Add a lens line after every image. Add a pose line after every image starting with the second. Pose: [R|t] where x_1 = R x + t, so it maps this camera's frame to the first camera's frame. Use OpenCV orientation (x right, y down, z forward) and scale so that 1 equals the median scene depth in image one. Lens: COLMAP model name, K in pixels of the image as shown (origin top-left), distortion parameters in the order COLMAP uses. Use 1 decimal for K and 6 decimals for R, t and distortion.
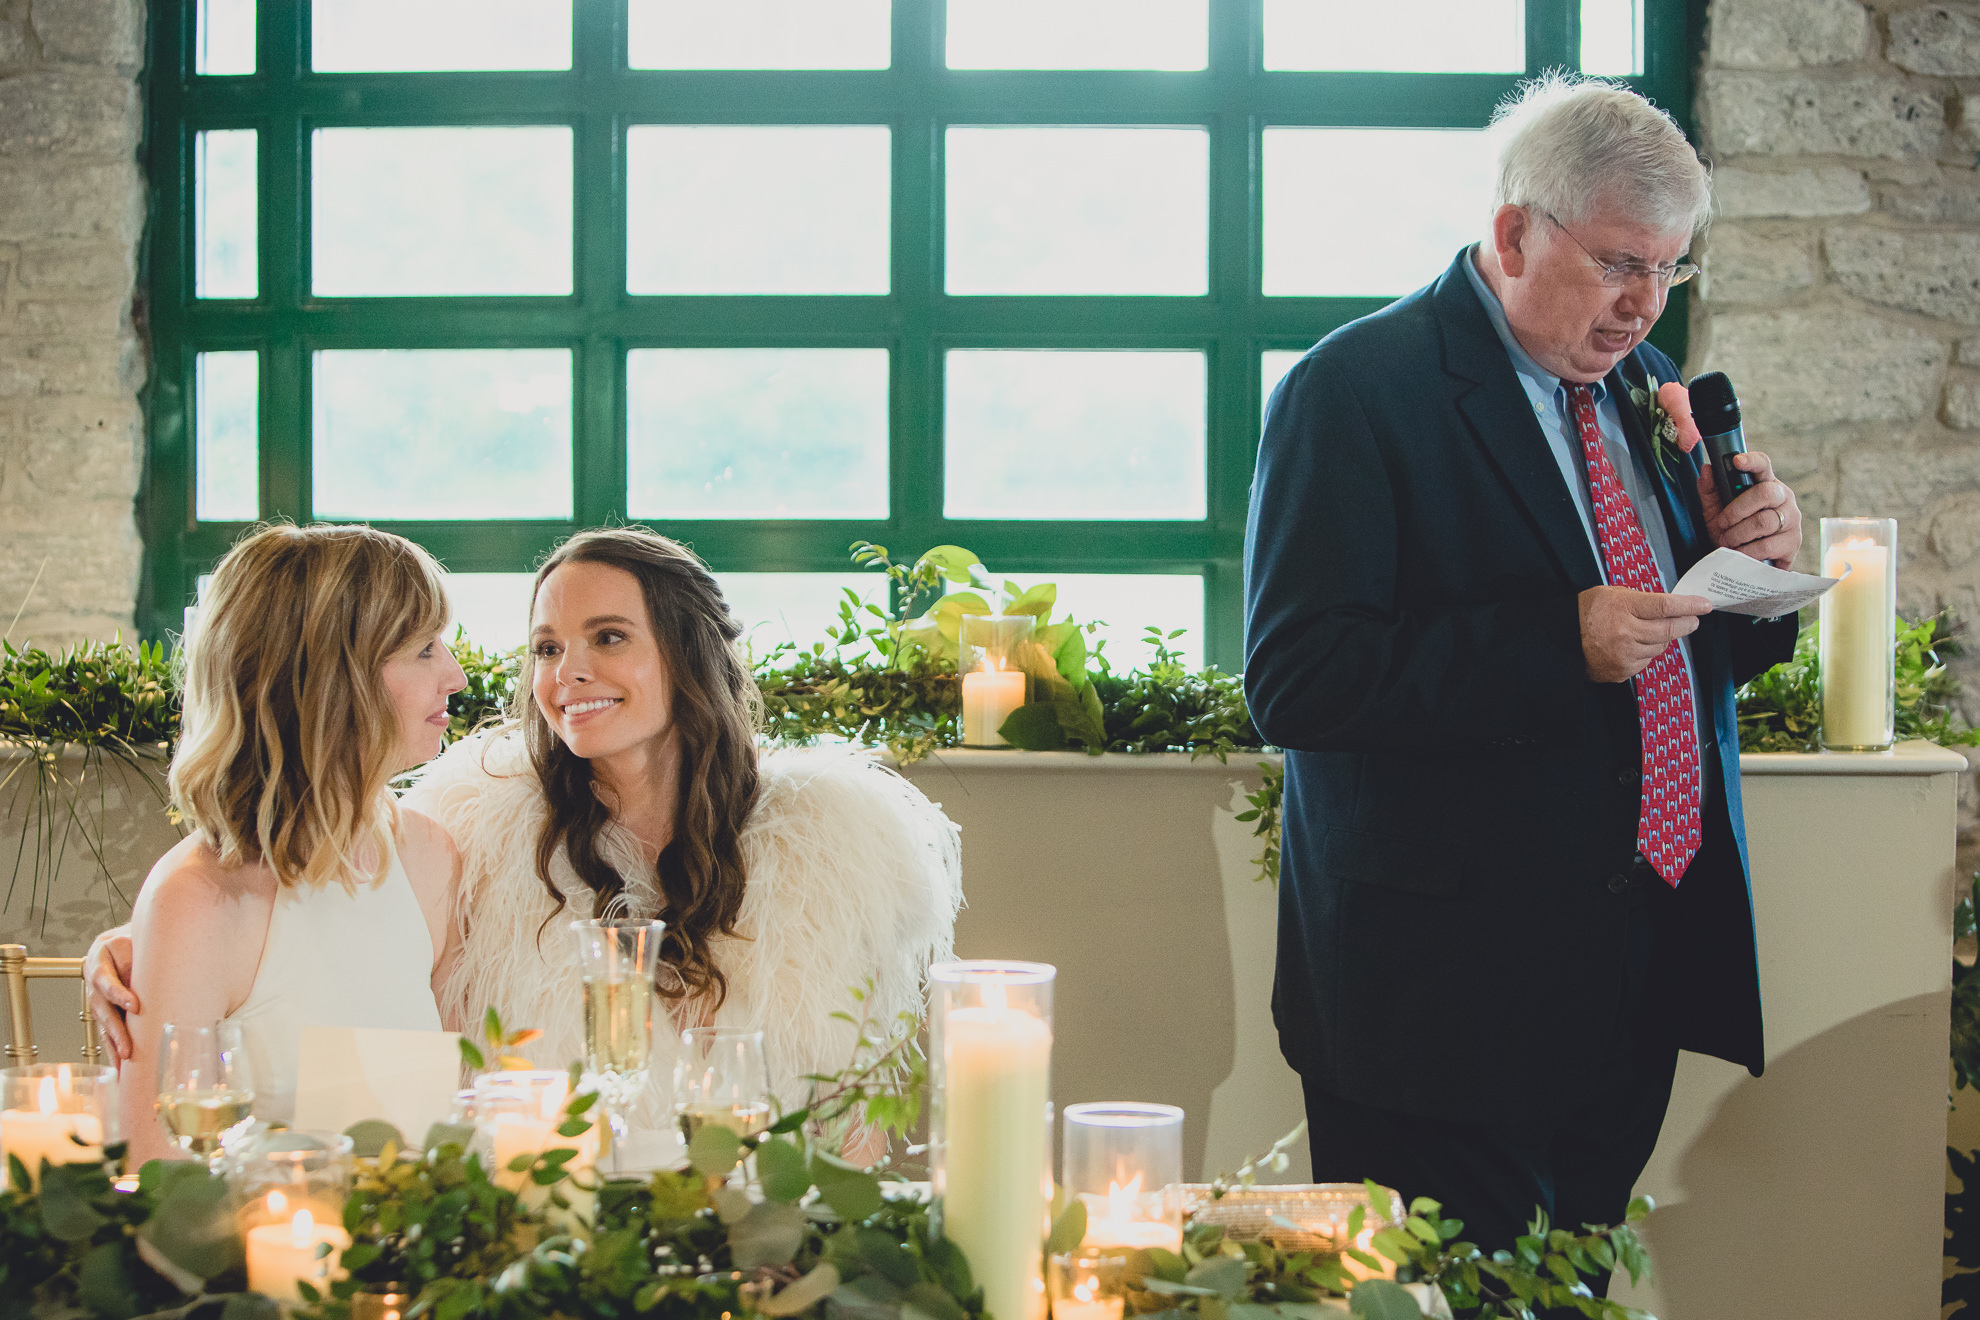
lens RADIAL K [[4744.5, 0, 990.0], [0, 4744.5, 669.9], [0, 0, 1]] dist [-0.275896, 0.000000]
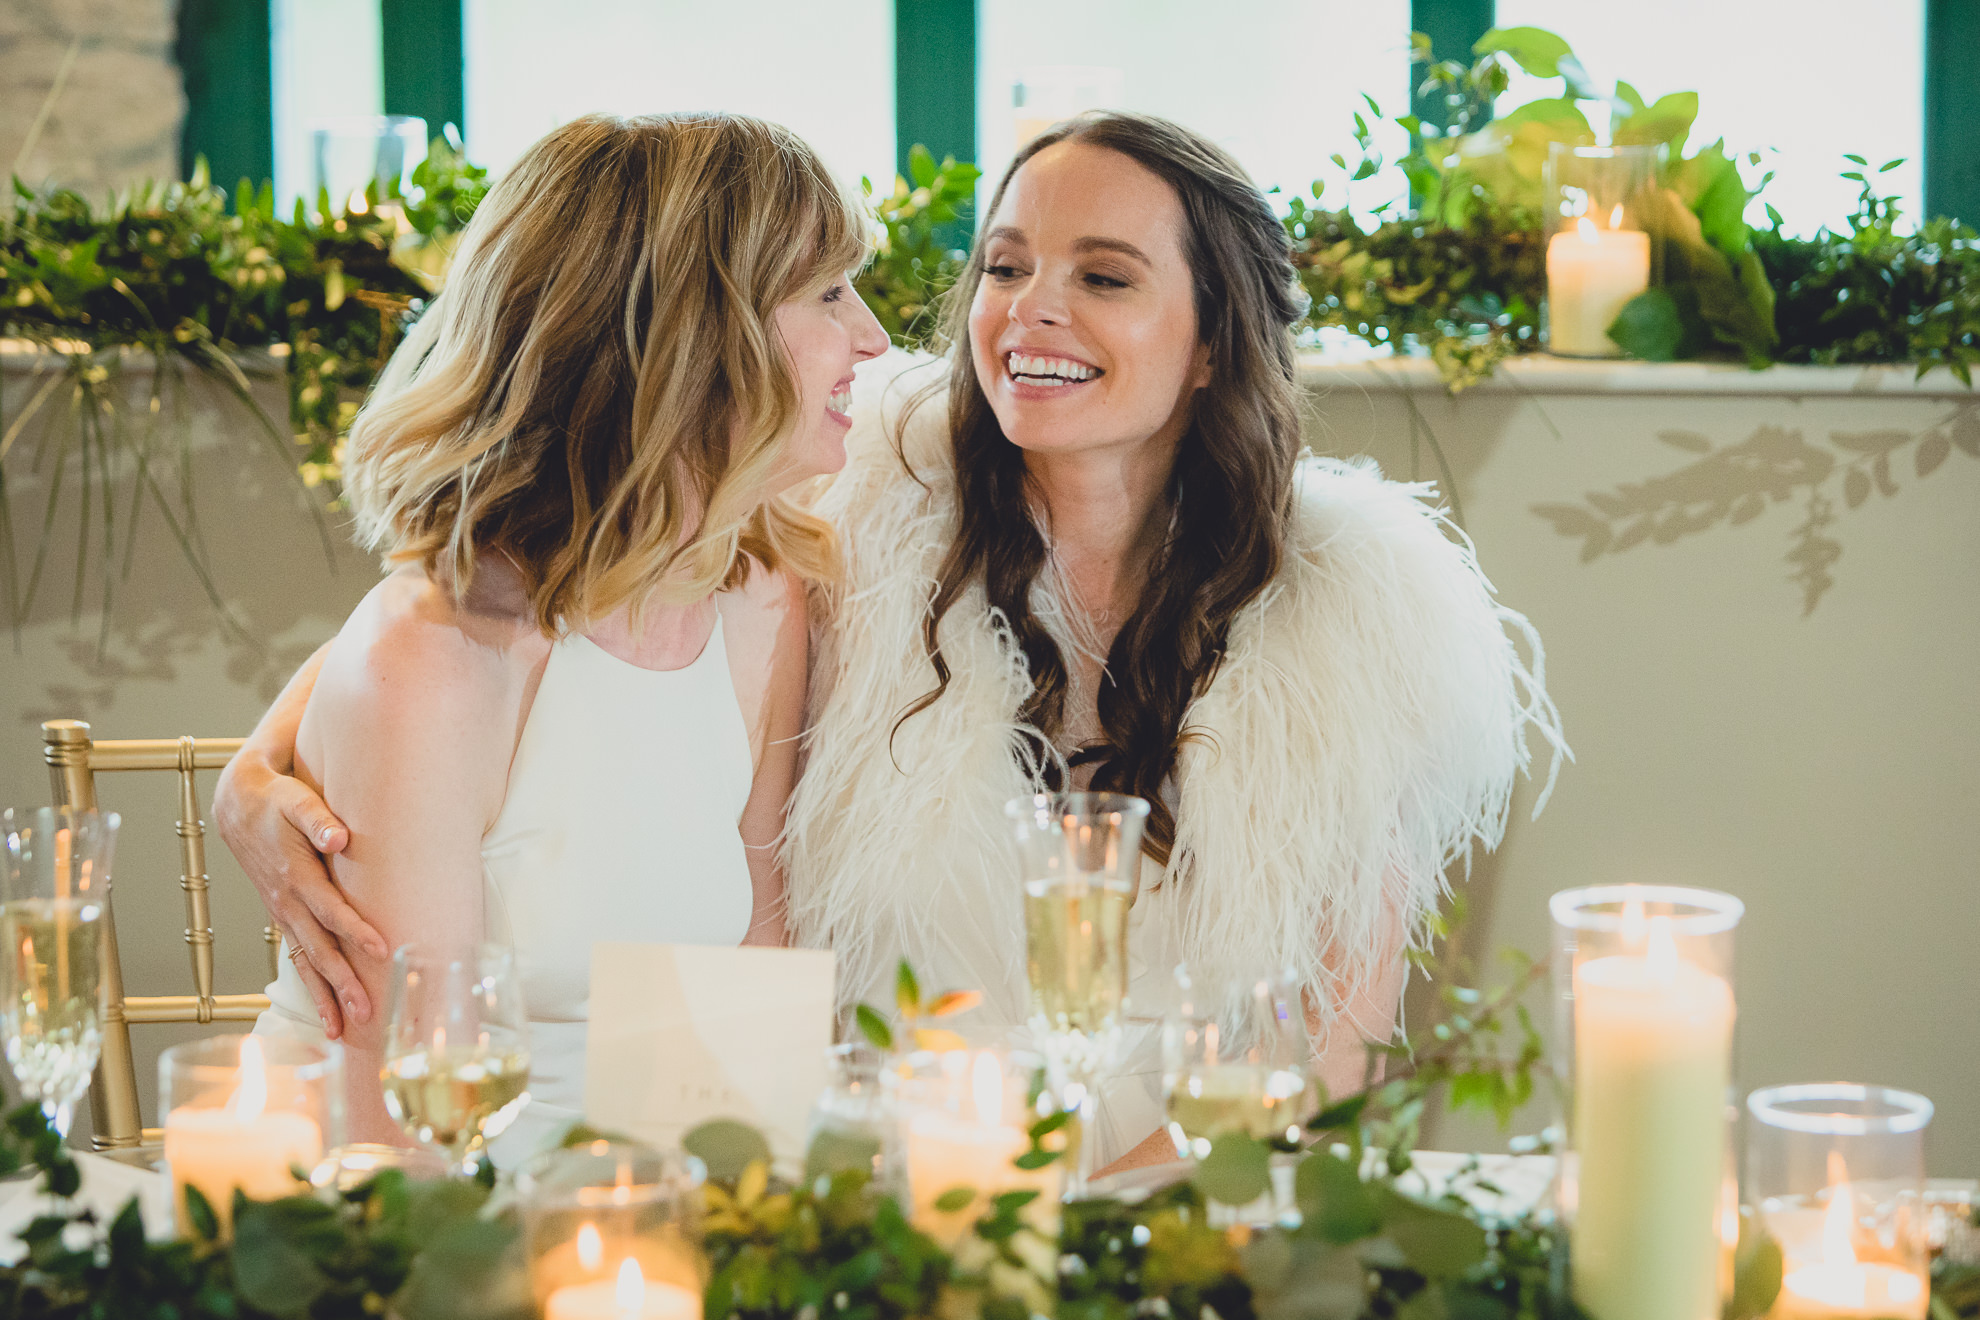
lens RADIAL K [[8411.3, 0, 1038.6], [0, 8411.3, 683.2], [0, 0, 1]] dist [0.427415, 0.000000]
pose [[0.998651, 0.003672, -0.051791, -0.015362], [0.002092, 0.993840, 0.110803, -0.065123], [0.051879, -0.110761, 0.992492, -0.123362]]
